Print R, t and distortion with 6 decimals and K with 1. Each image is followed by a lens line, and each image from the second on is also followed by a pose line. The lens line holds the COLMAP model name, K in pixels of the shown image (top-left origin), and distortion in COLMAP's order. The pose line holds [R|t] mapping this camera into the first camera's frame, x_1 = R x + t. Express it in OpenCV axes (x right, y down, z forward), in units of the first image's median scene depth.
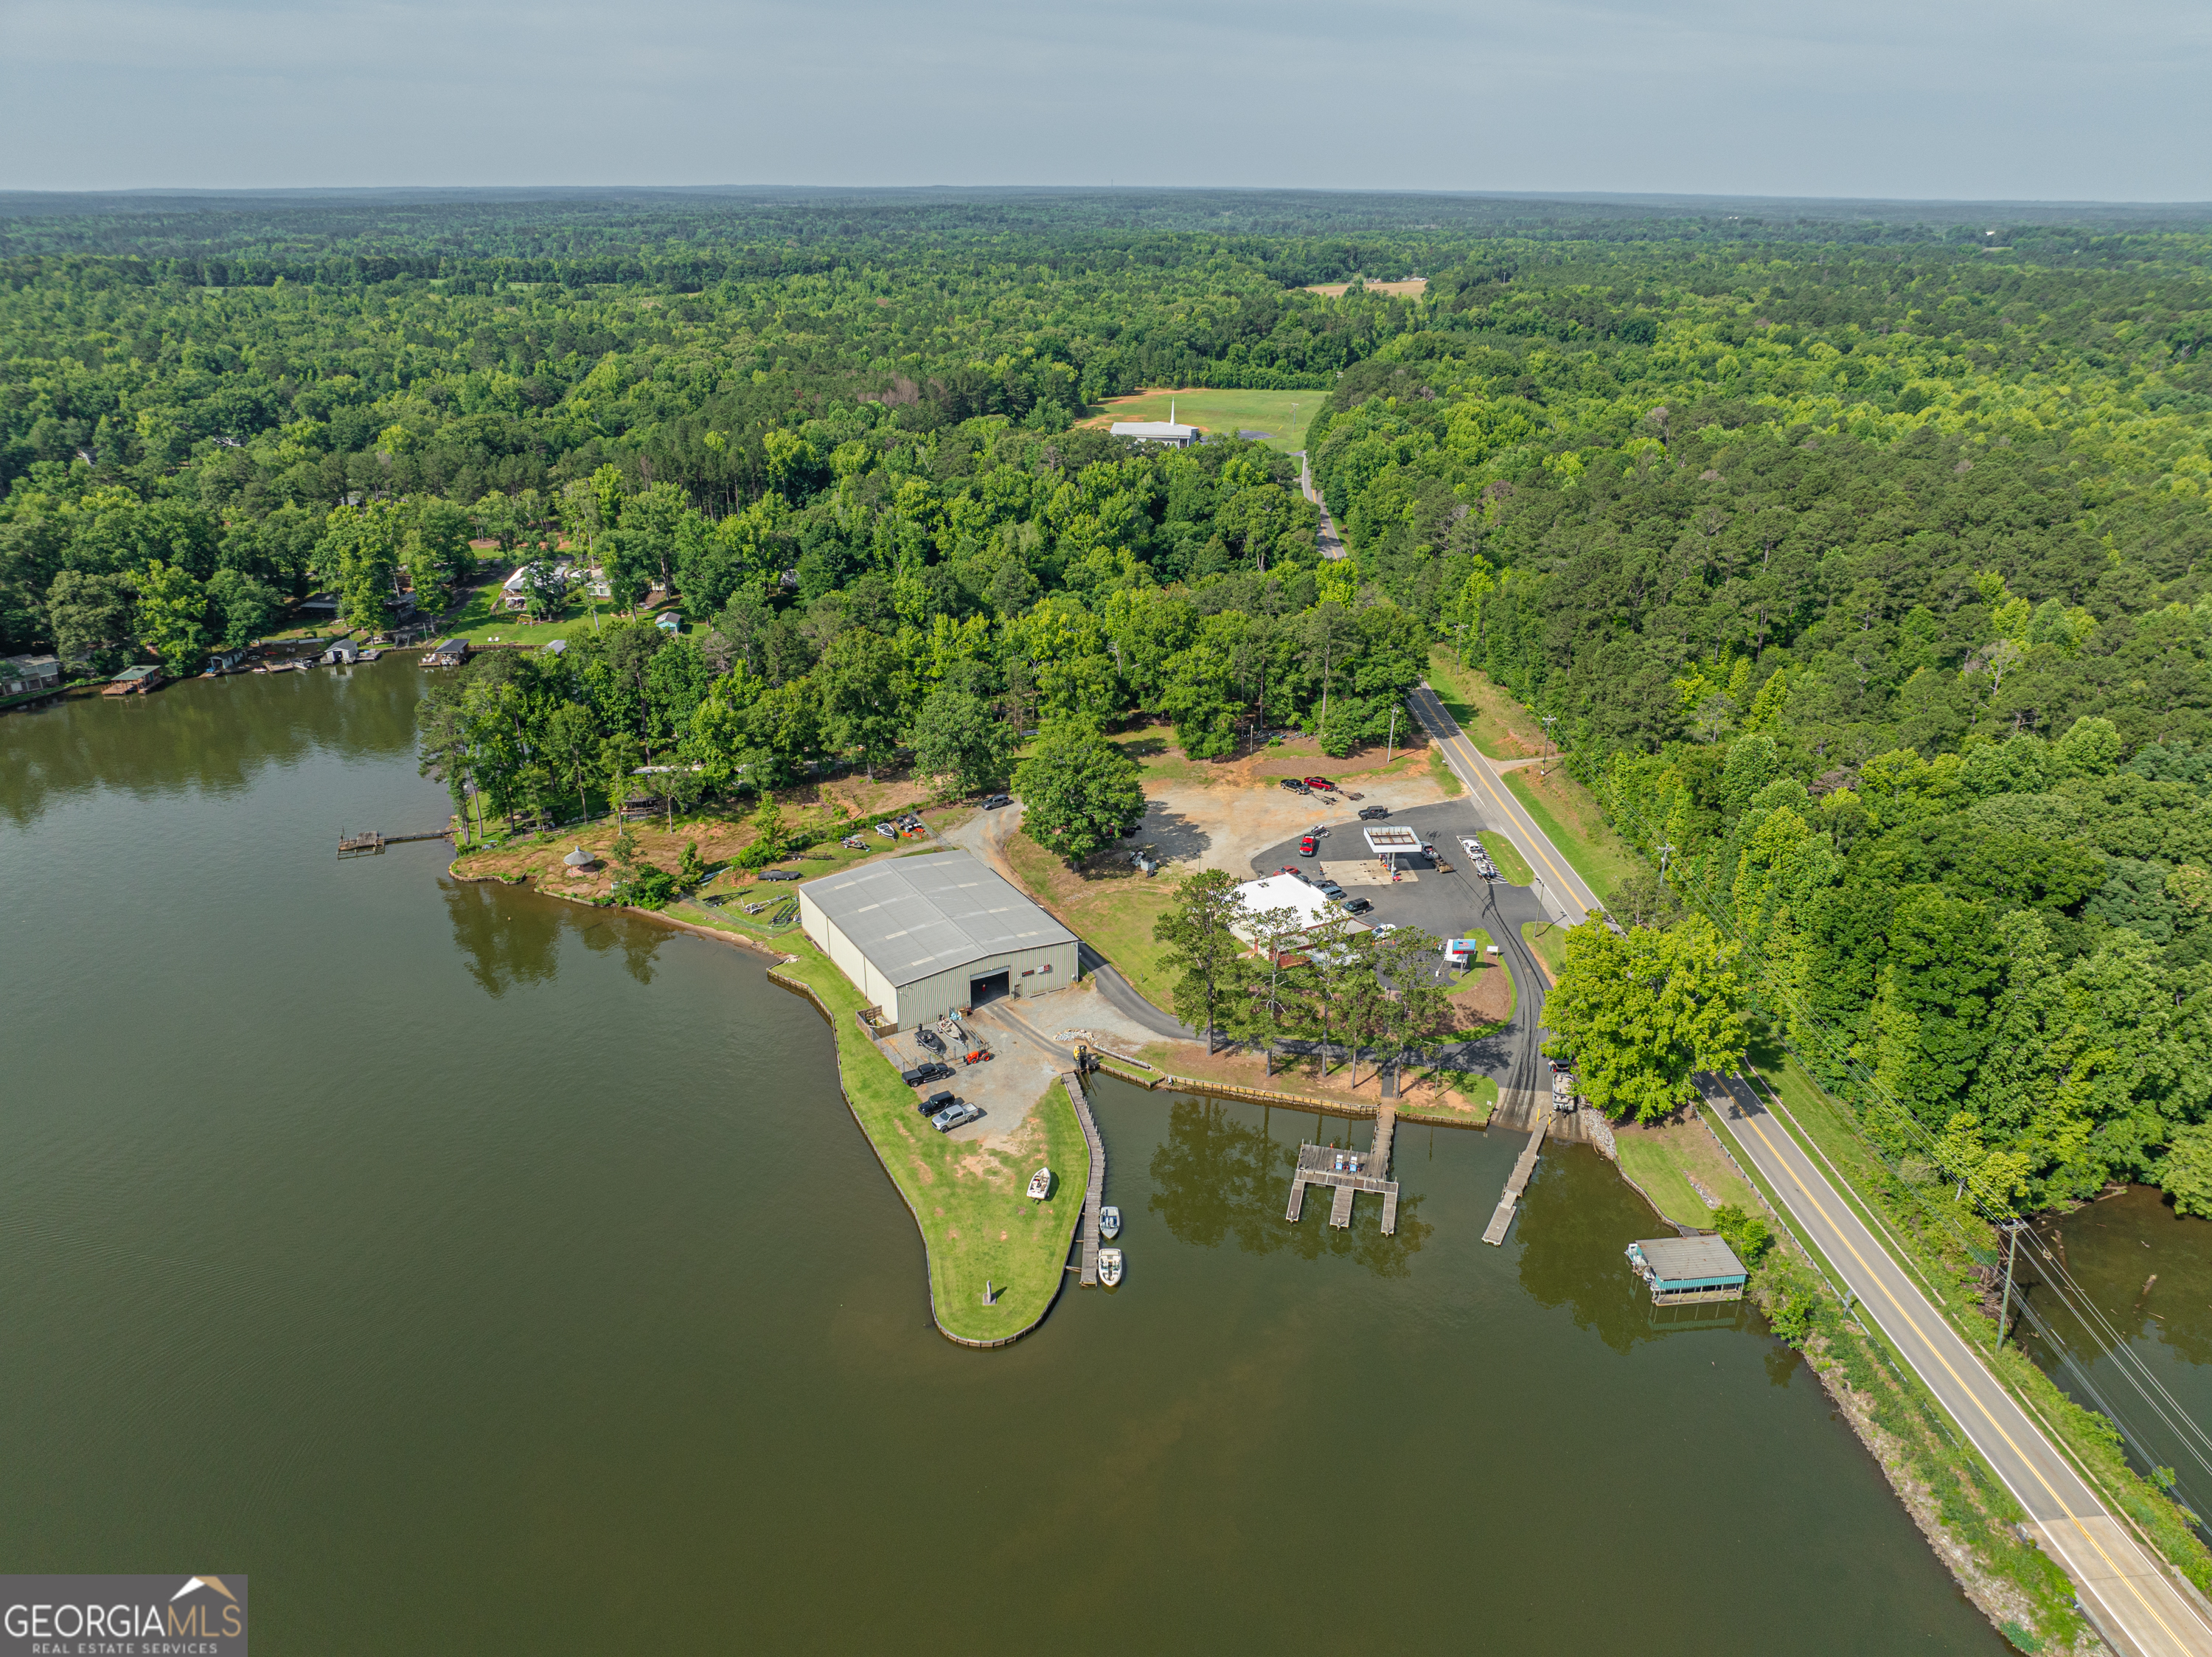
lens RADIAL K [[1559.7, 0, 1103.9], [0, 1559.7, 829.5], [0, 0, 1]] dist [-0.053675, 0.023624]
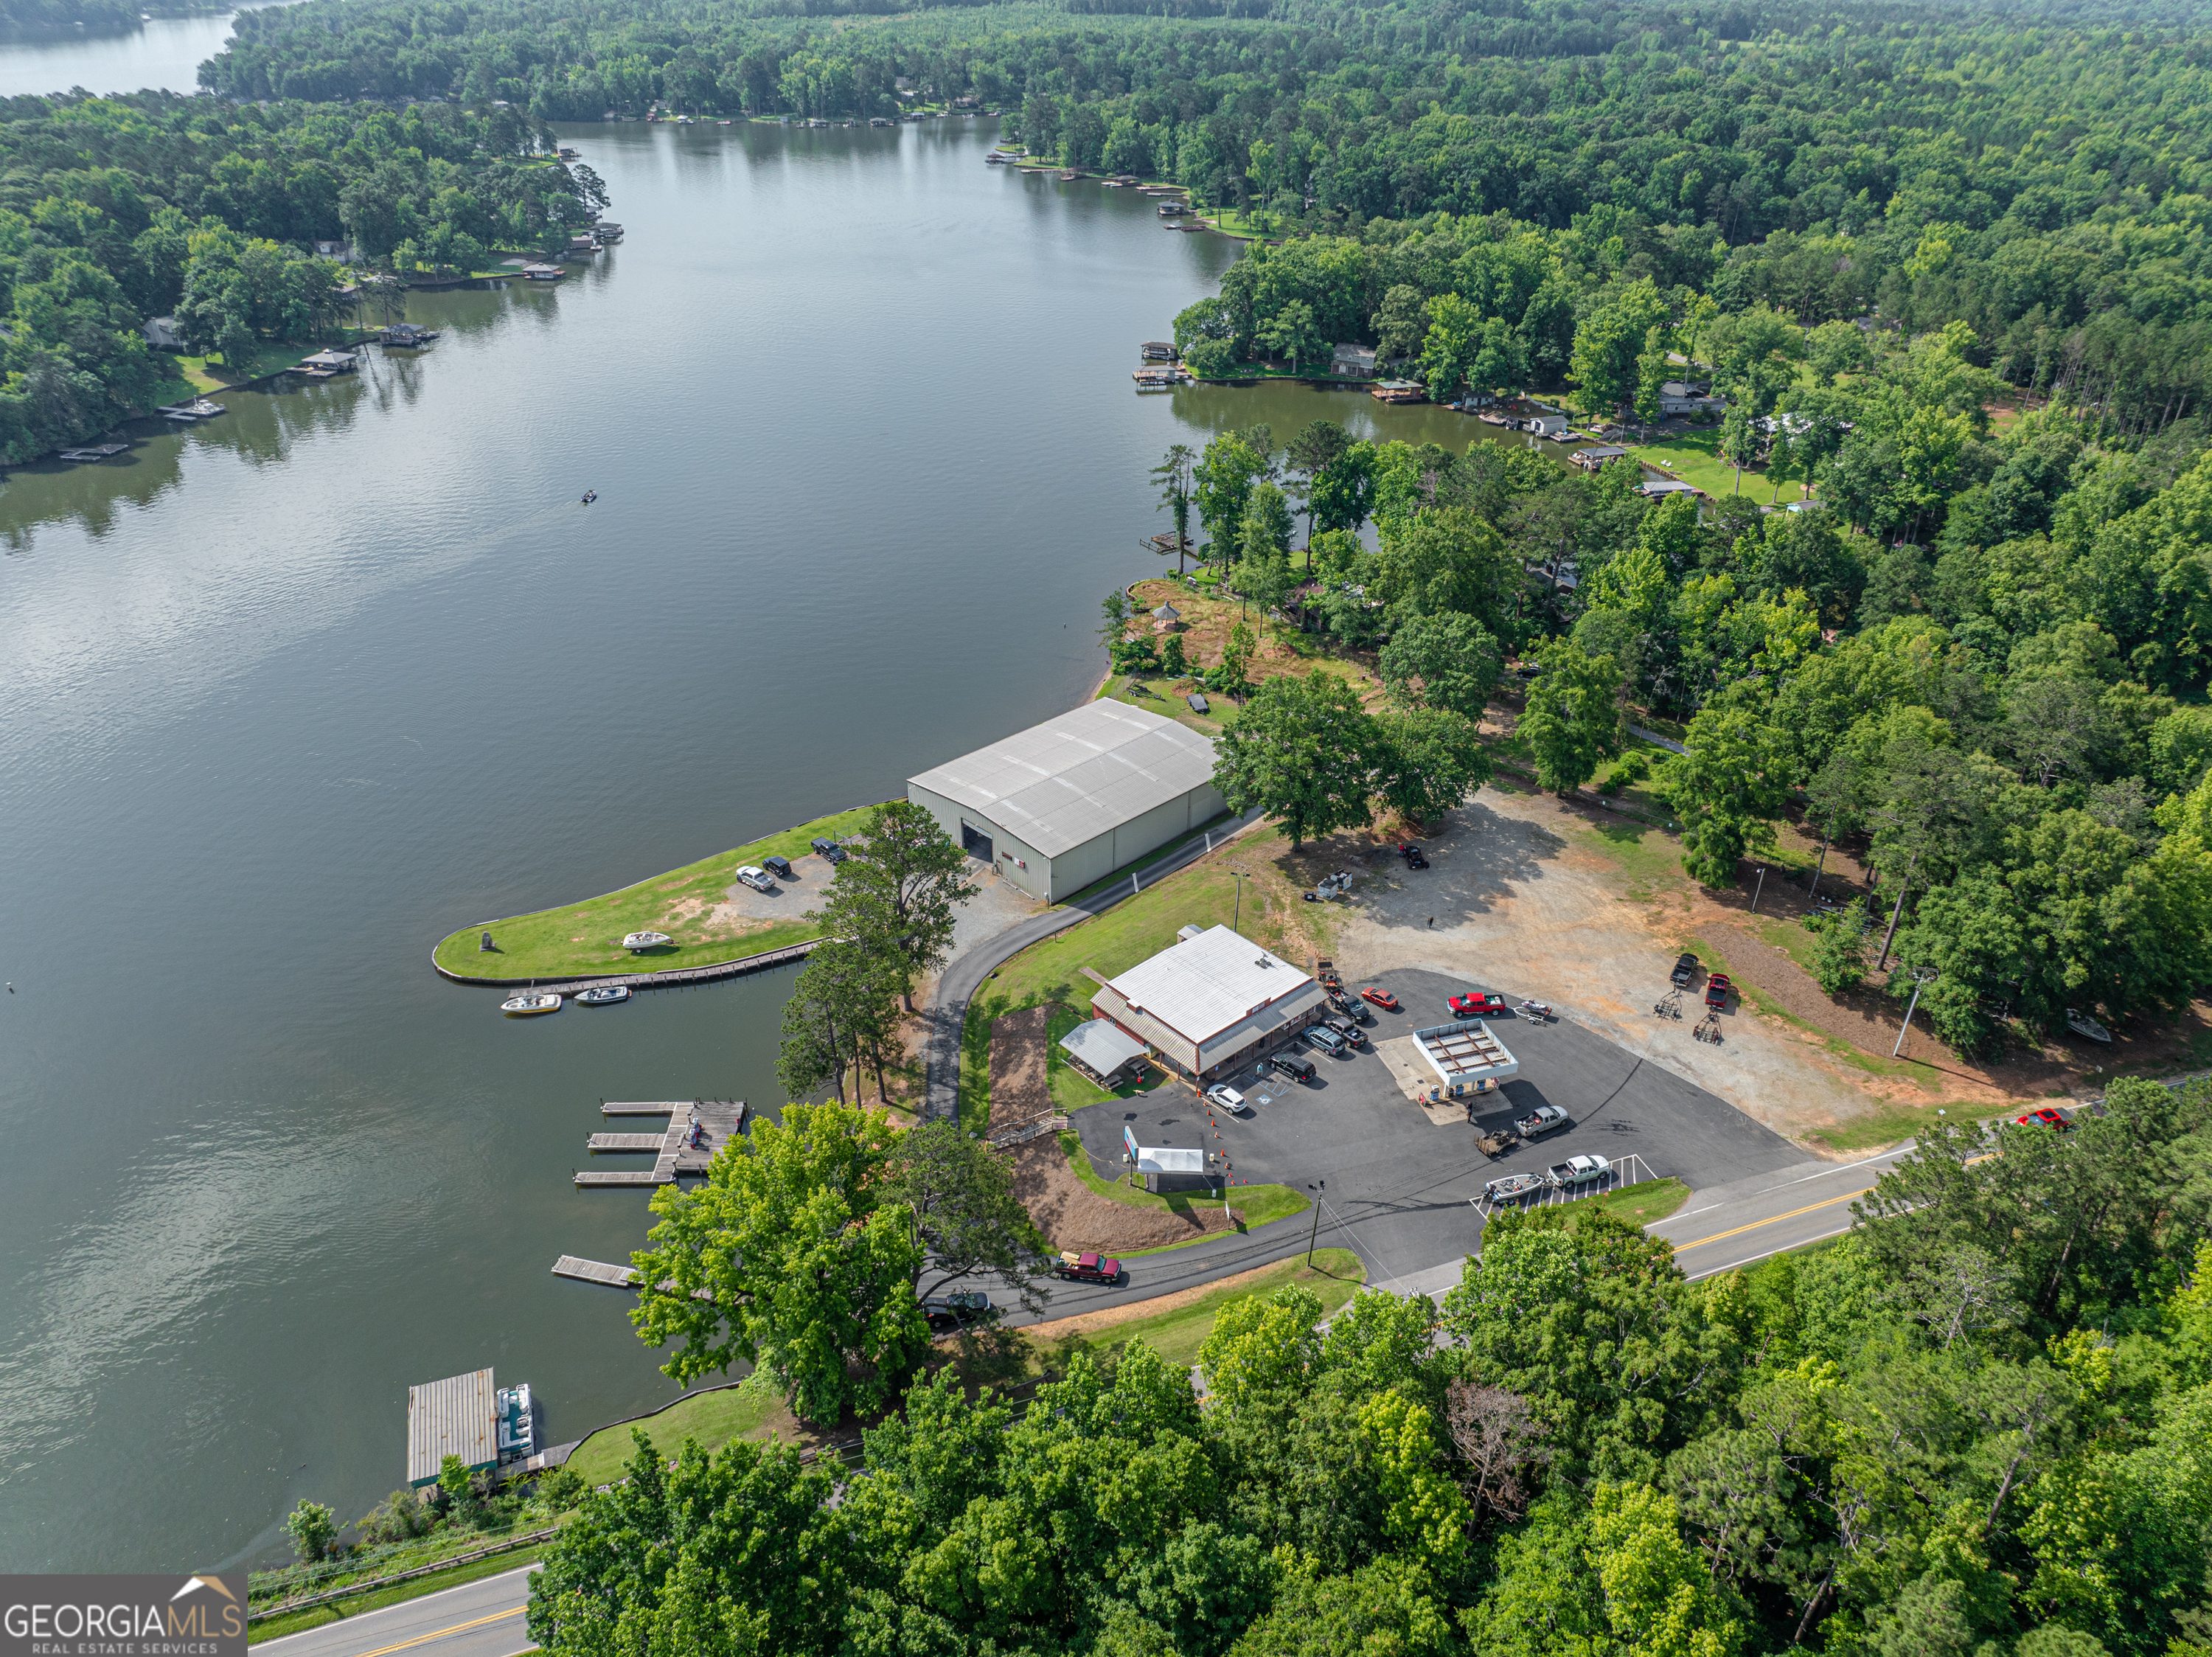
lens RADIAL K [[1559.7, 0, 1102.3], [0, 1559.7, 827.6], [0, 0, 1]] dist [-0.053675, 0.023624]
pose [[0.244597, 0.483661, -0.840383, 0.558726], [-0.378125, 0.845670, 0.376648, -0.220827], [0.892857, 0.225643, 0.389733, 0.542804]]
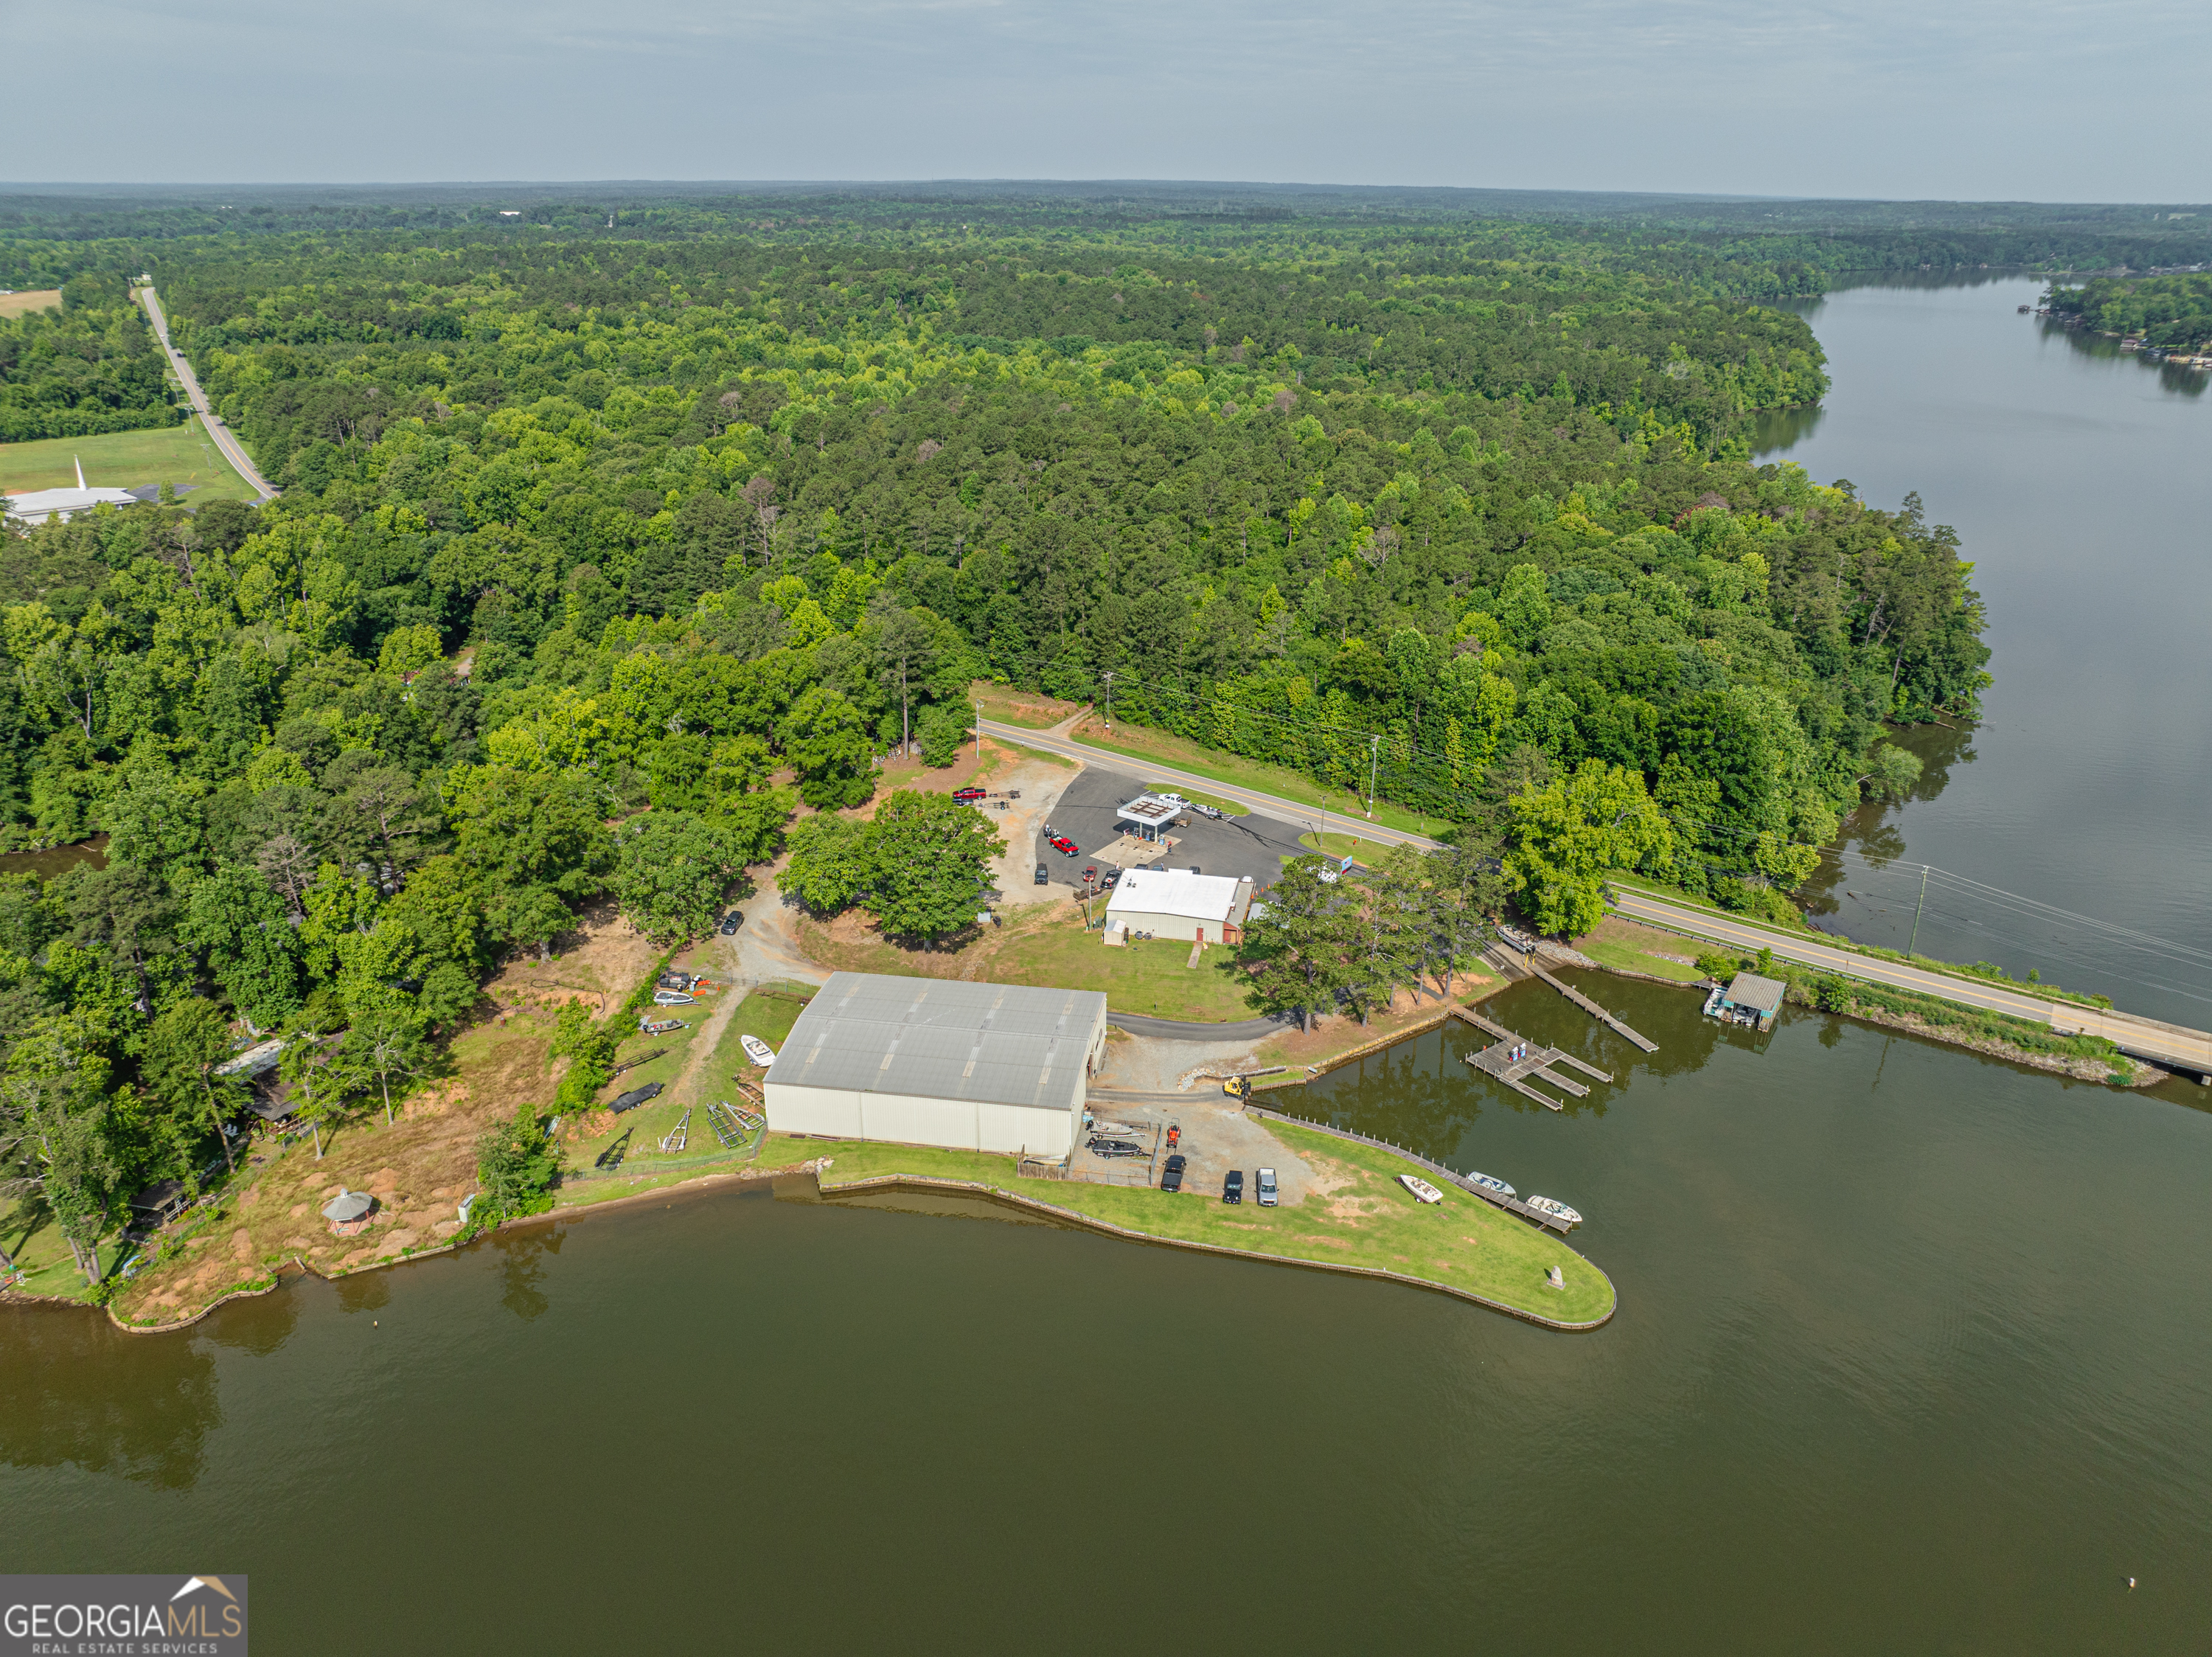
lens RADIAL K [[1559.7, 0, 1109.6], [0, 1559.7, 824.2], [0, 0, 1]] dist [-0.053675, 0.023624]
pose [[0.625057, -0.297807, 0.721536, -0.520597], [0.293615, 0.946175, 0.136170, -0.119872], [-0.723252, 0.126740, 0.678854, 0.280101]]
